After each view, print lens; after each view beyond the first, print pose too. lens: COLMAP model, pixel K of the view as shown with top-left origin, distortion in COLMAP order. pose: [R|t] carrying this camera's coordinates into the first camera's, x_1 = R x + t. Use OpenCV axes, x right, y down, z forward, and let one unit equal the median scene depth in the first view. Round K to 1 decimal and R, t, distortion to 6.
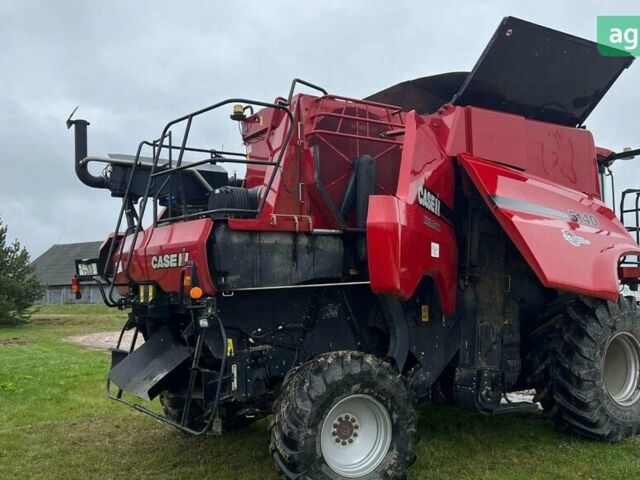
lens RADIAL K [[634.8, 0, 320.0], [0, 634.8, 240.0], [0, 0, 1]] dist [0.122775, -0.227912]
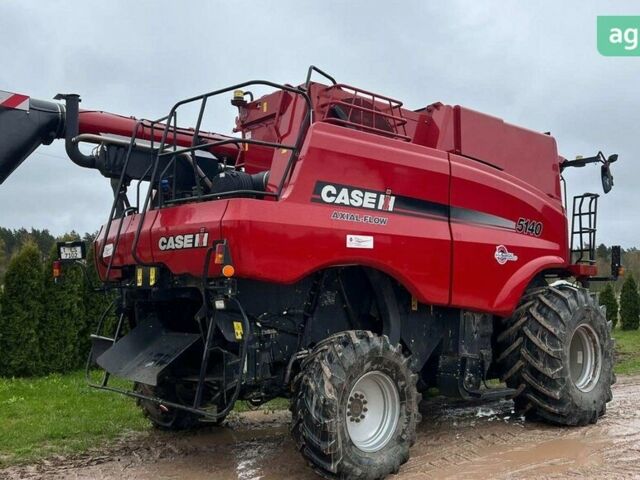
lens RADIAL K [[634.8, 0, 320.0], [0, 634.8, 240.0], [0, 0, 1]] dist [0.122775, -0.227912]
pose [[0.988656, 0.027989, 0.147570, -0.154896], [-0.026403, 0.999571, -0.012693, 0.033360], [-0.147861, 0.008653, 0.988970, -0.001665]]
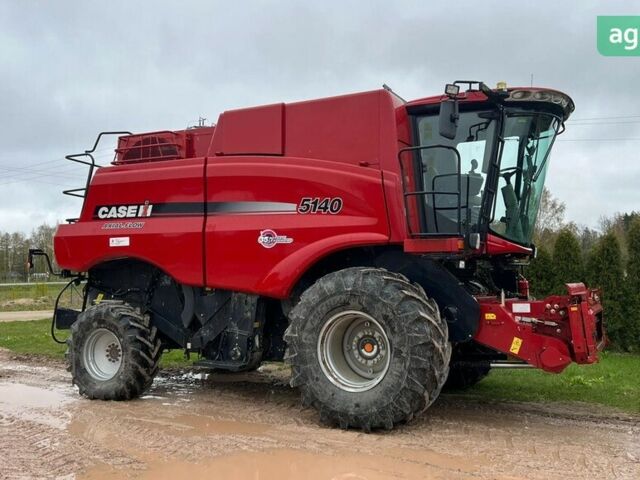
lens RADIAL K [[634.8, 0, 320.0], [0, 634.8, 240.0], [0, 0, 1]] dist [0.122775, -0.227912]
pose [[0.493083, -0.042736, -0.868932, 1.410805], [0.049608, 0.998549, -0.020961, 0.068247], [0.868567, -0.032770, 0.494487, 0.590009]]
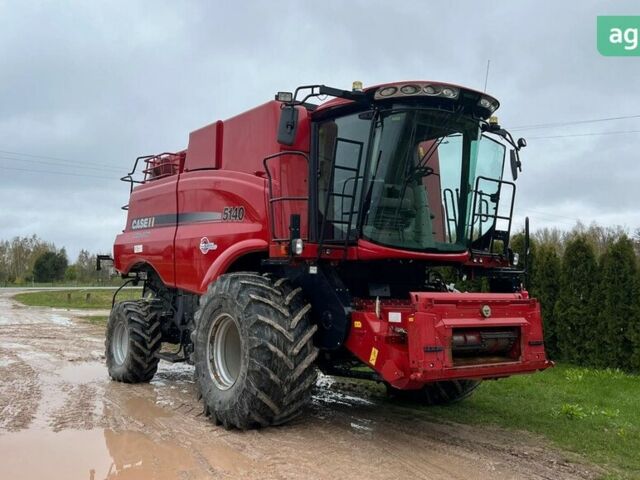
lens RADIAL K [[634.8, 0, 320.0], [0, 634.8, 240.0], [0, 0, 1]] dist [0.122775, -0.227912]
pose [[0.052054, -0.056182, -0.997063, 1.643021], [0.039106, 0.997765, -0.054180, 0.104668], [0.997878, -0.036171, 0.054135, 1.253424]]
